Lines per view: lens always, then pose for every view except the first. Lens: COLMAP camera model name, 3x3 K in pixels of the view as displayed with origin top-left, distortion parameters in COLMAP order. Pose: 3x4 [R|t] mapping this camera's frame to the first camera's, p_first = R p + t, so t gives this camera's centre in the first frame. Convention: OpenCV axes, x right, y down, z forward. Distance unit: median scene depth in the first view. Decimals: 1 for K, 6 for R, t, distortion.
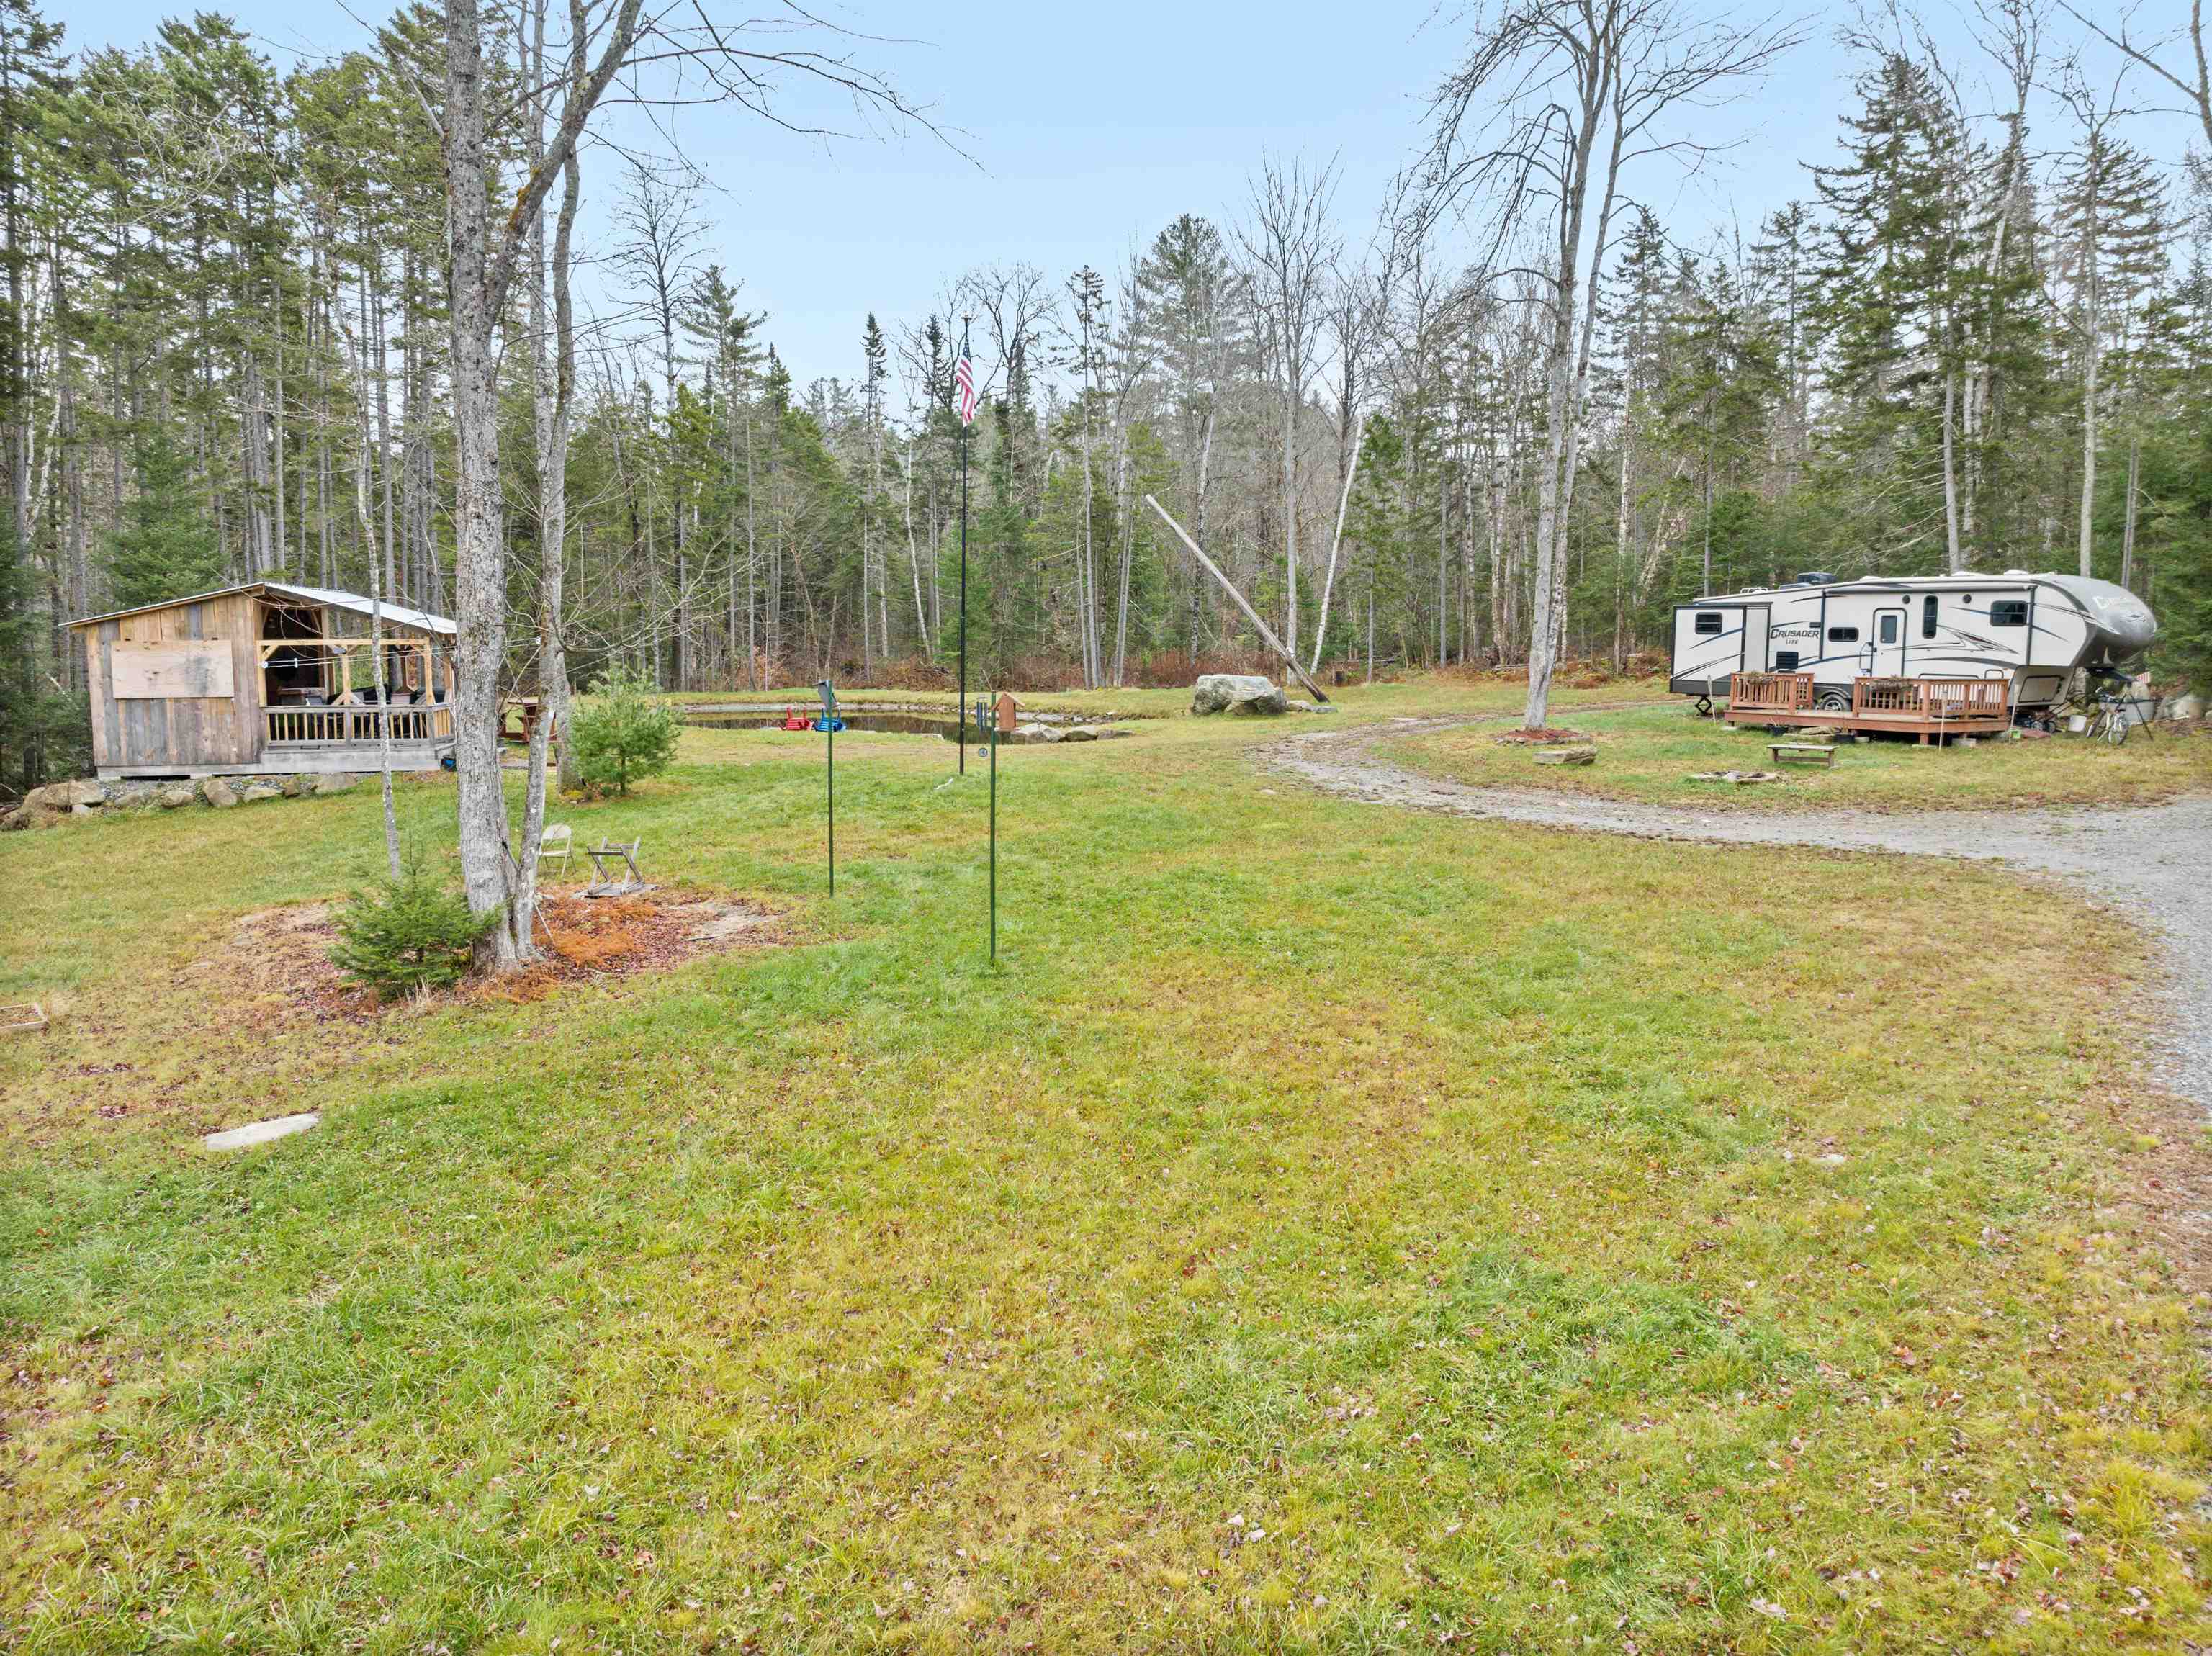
lens RADIAL K [[1562.2, 0, 1103.0], [0, 1562.2, 838.4], [0, 0, 1]] dist [-0.040600, 0.012647]
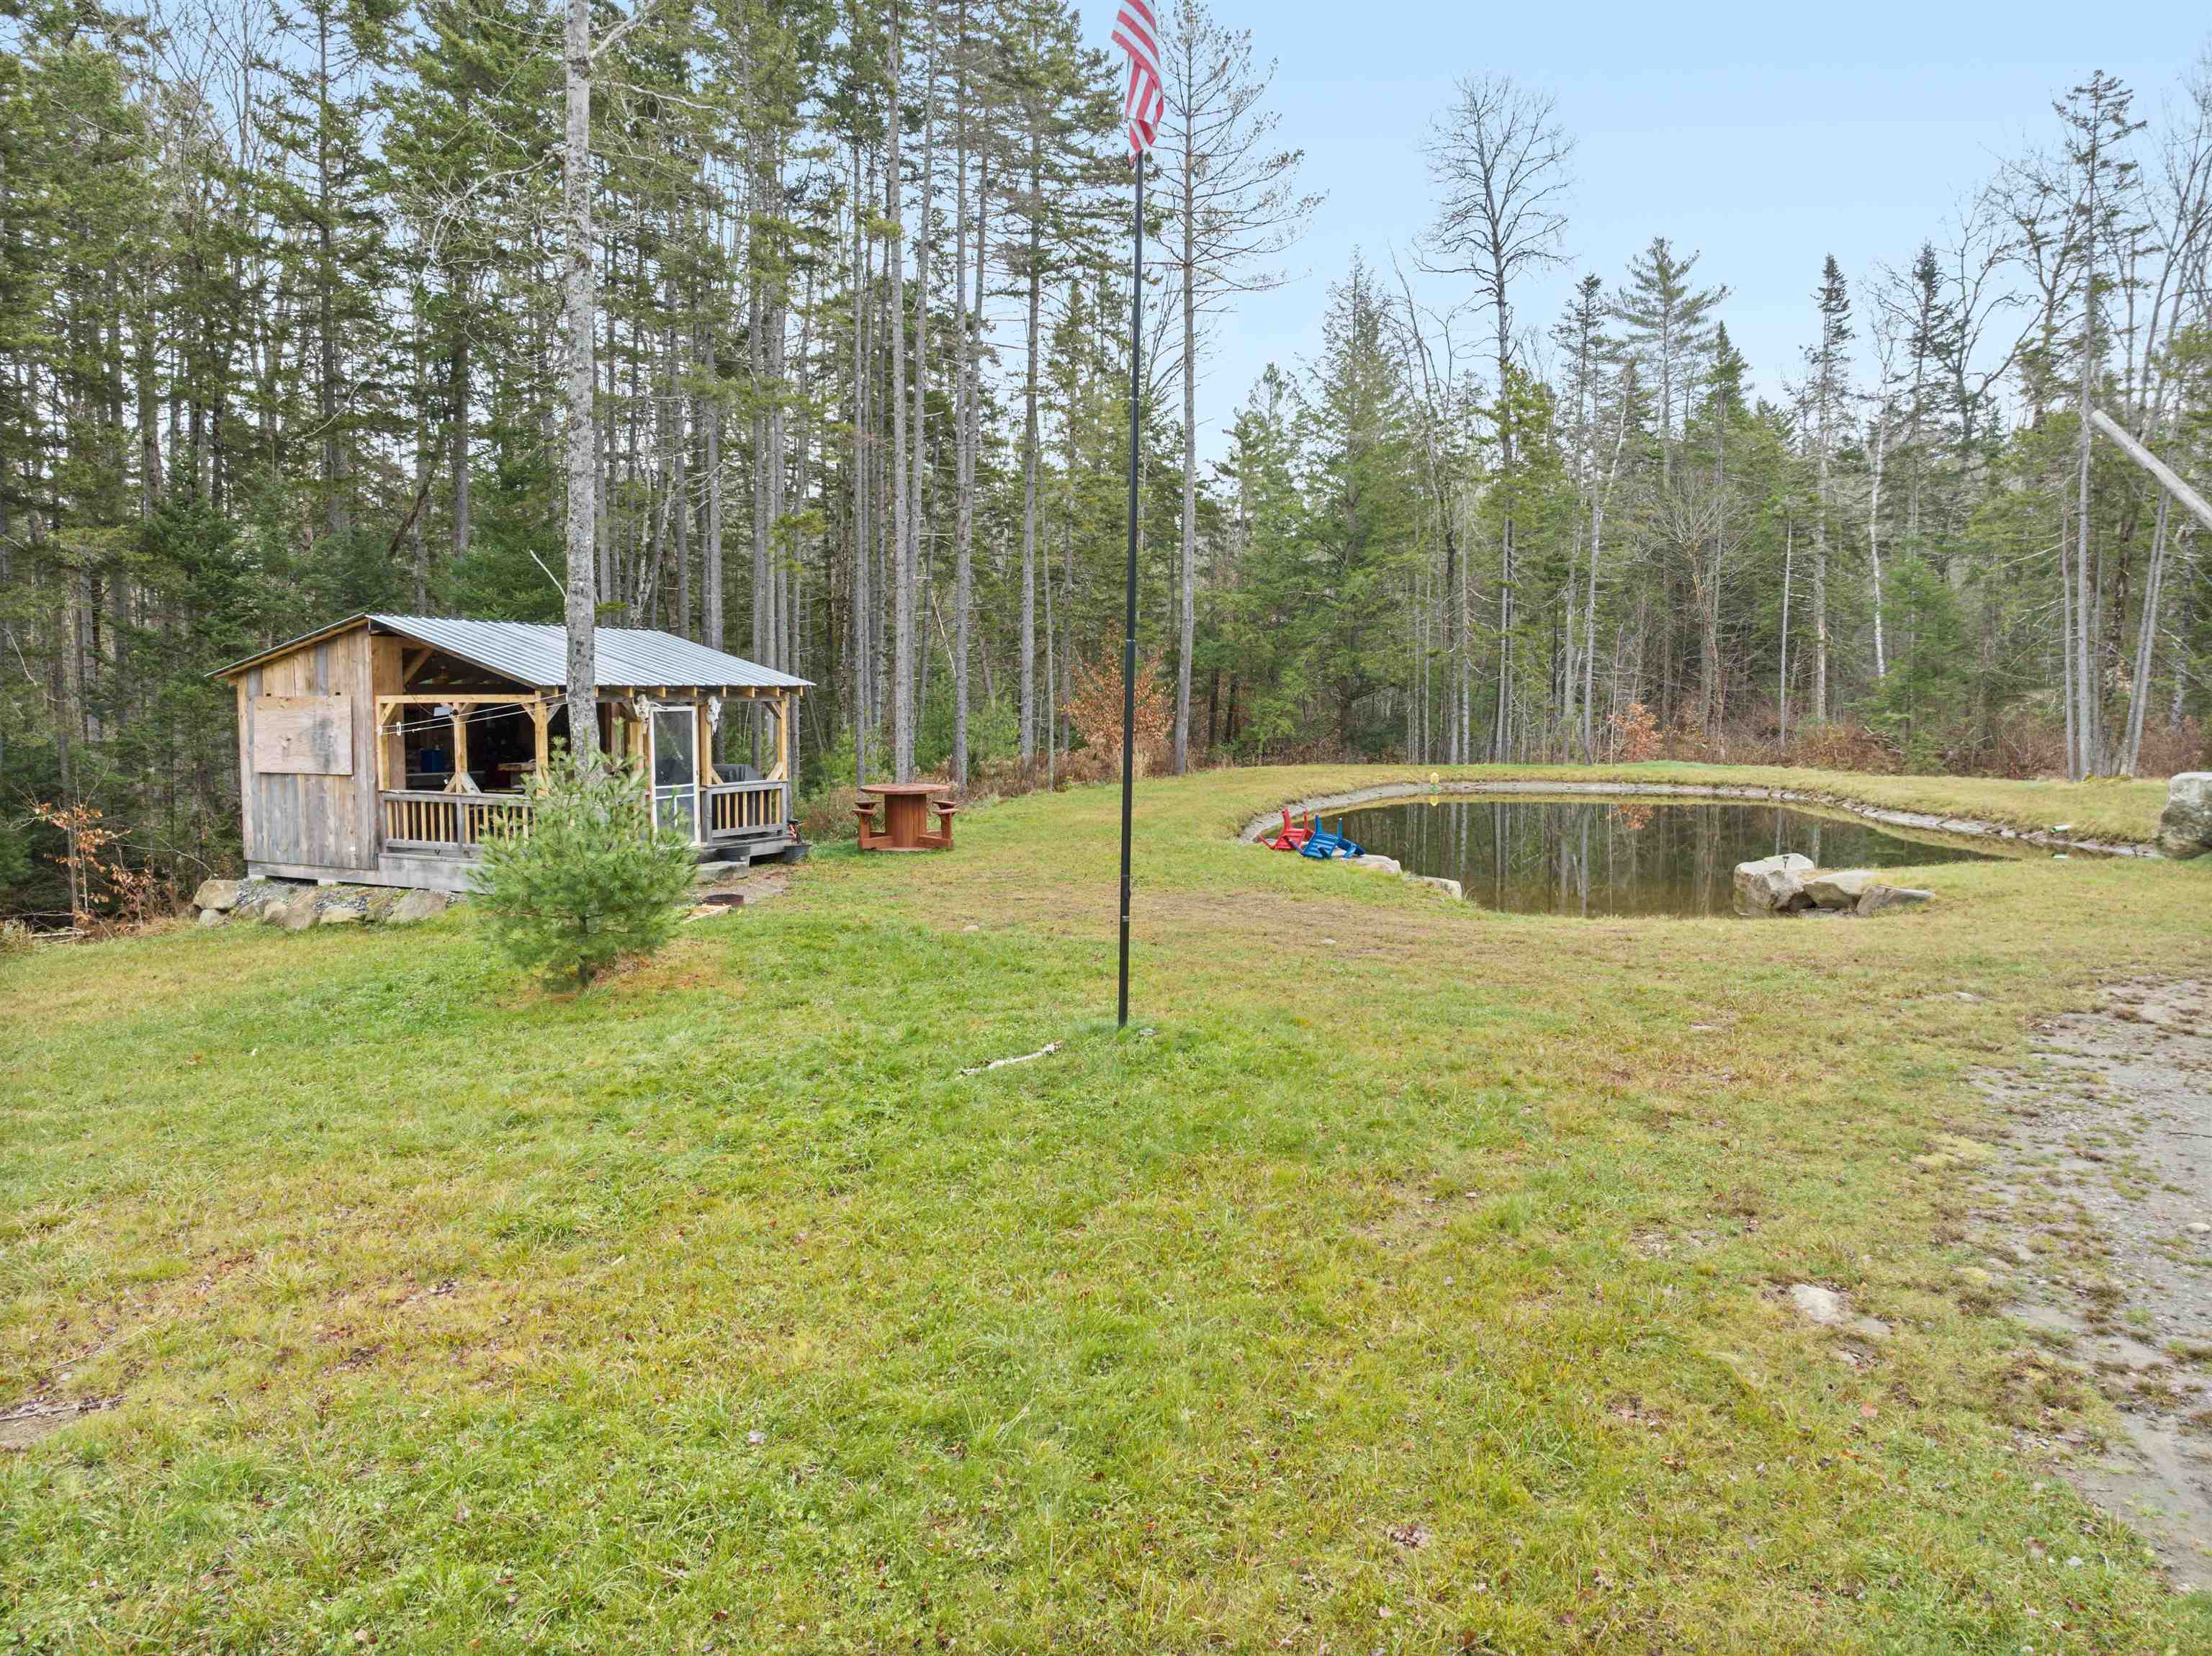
lens RADIAL K [[1562.2, 0, 1107.2], [0, 1562.2, 826.3], [0, 0, 1]] dist [-0.040600, 0.012647]
pose [[0.780589, 0.050321, -0.623015, 0.066742], [-0.077269, 0.996877, -0.016295, -0.037443], [0.620250, 0.060859, 0.782040, 0.296429]]
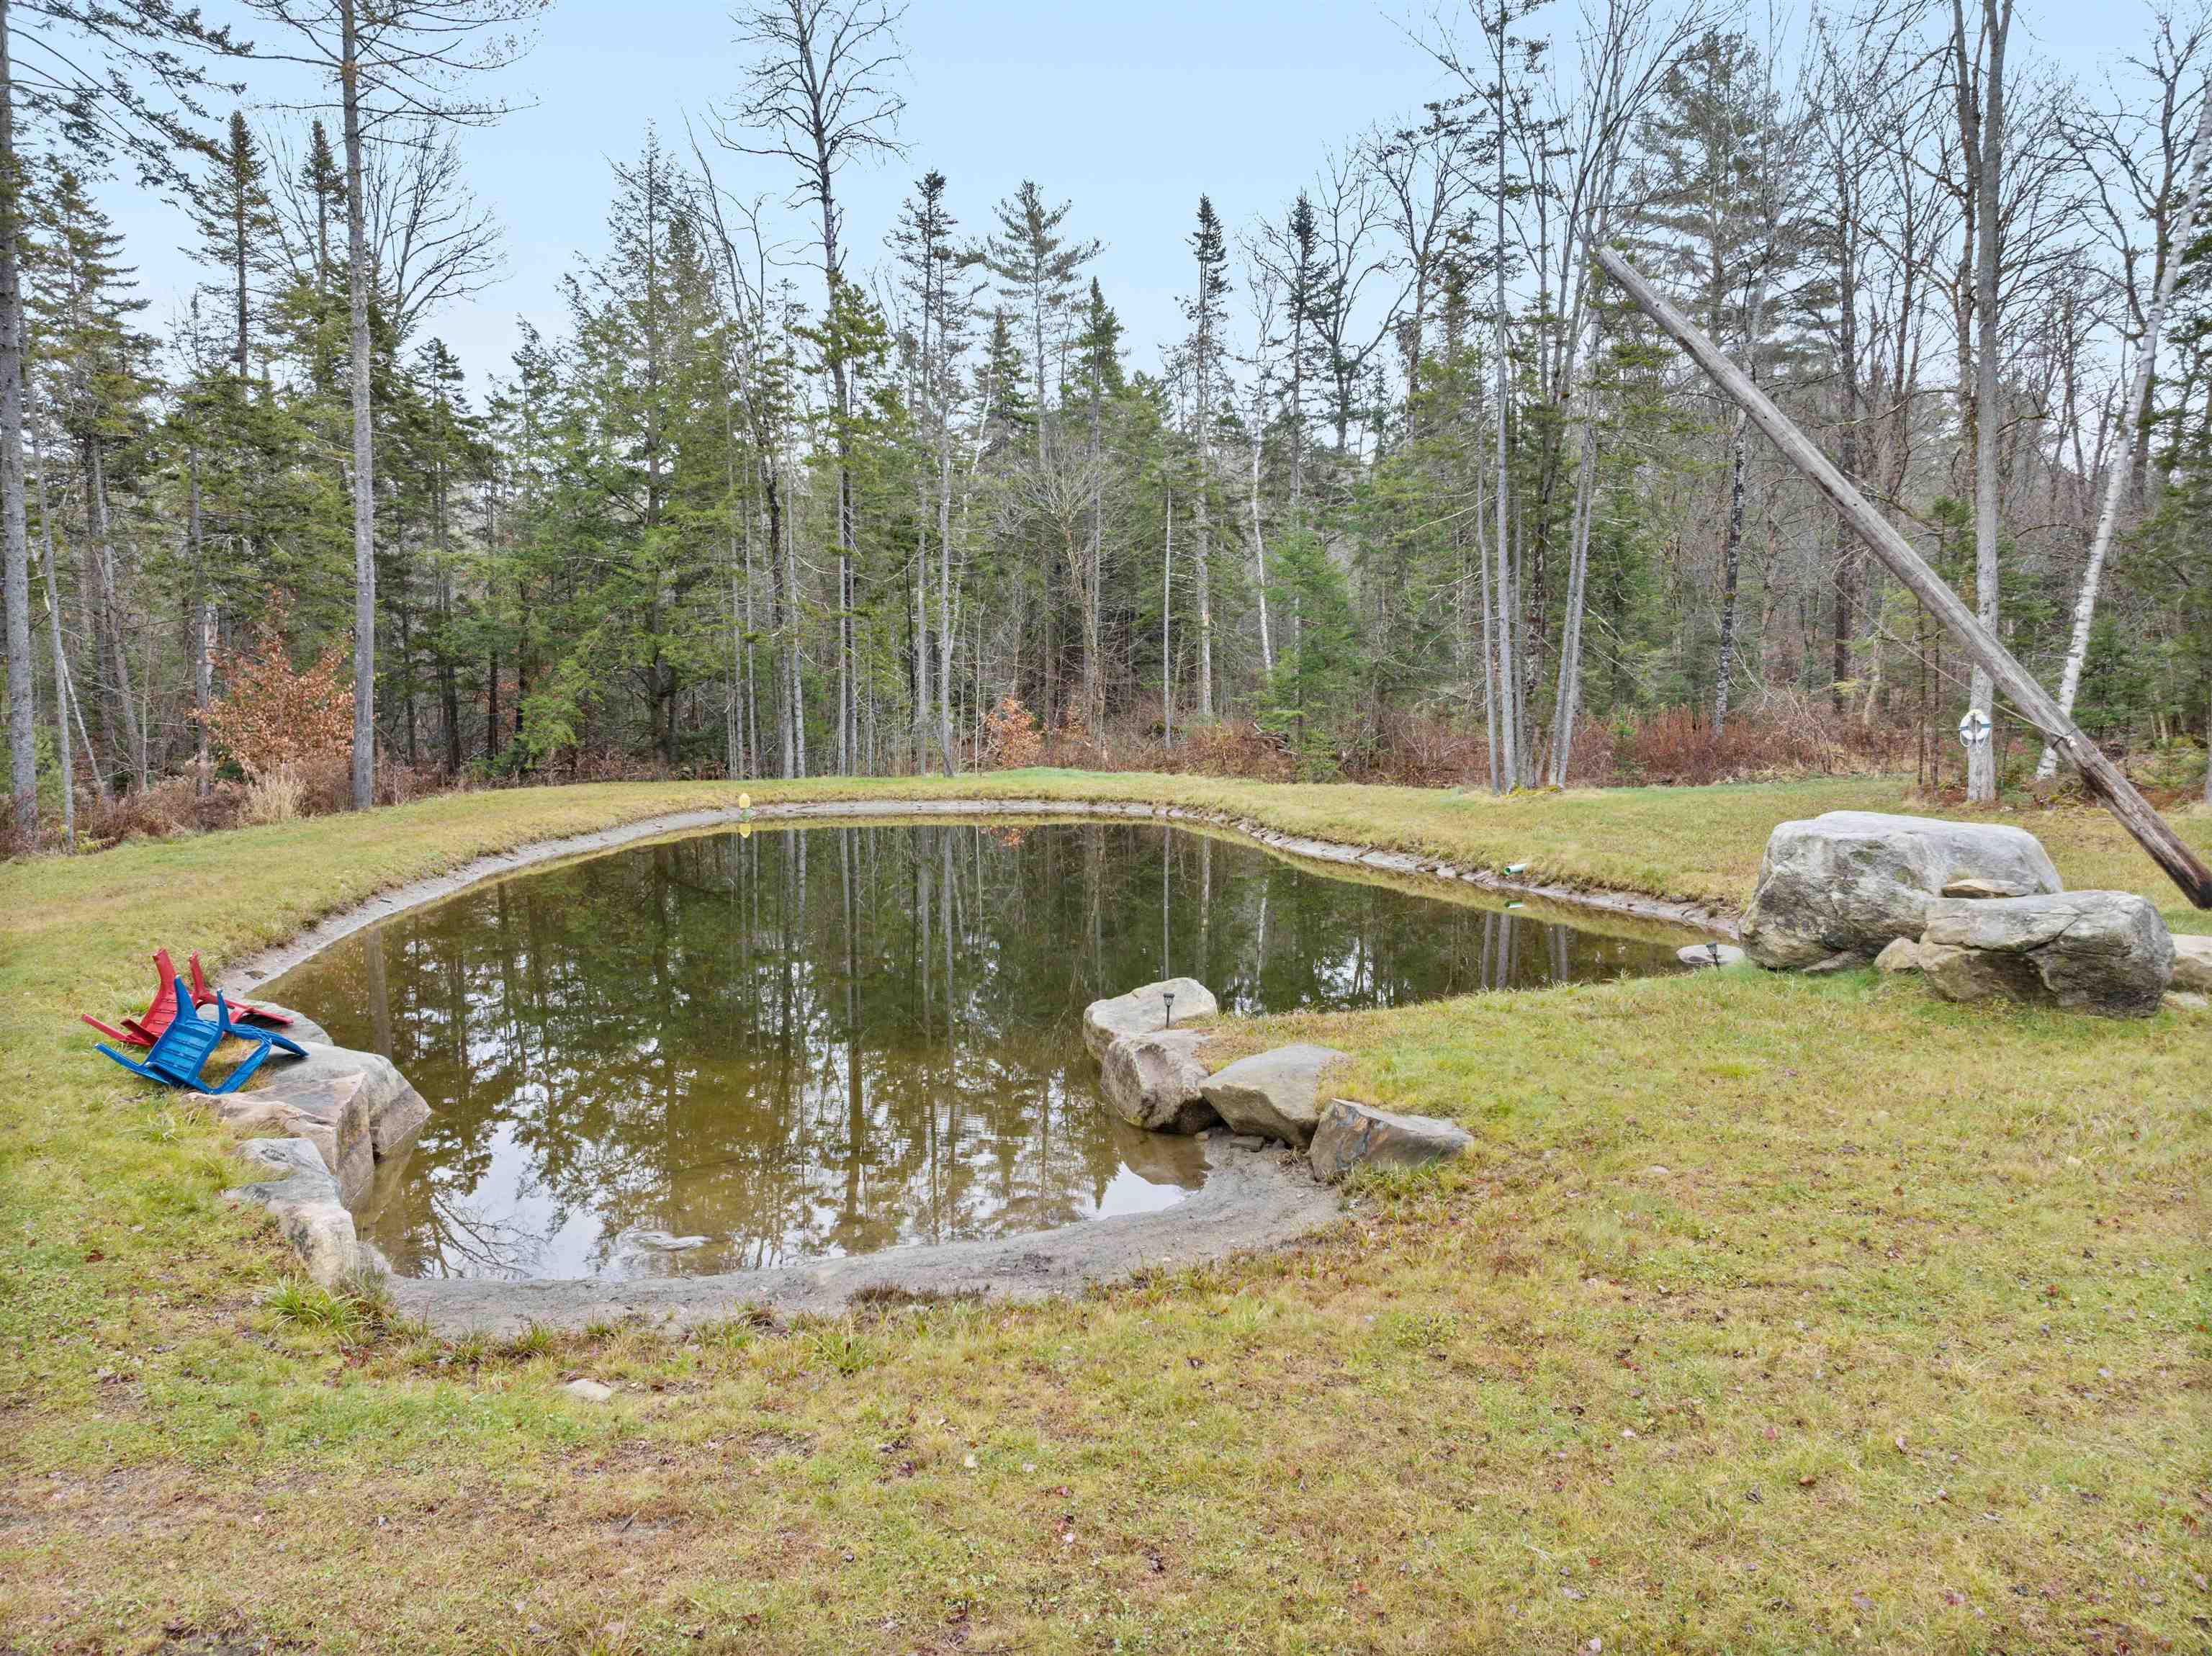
lens RADIAL K [[1562.2, 0, 1103.9], [0, 1562.2, 837.9], [0, 0, 1]] dist [-0.040600, 0.012647]
pose [[0.952822, 0.025341, -0.302470, 0.020939], [-0.034650, 0.999075, -0.025453, -0.060692], [0.301546, 0.034732, 0.952819, 0.470571]]
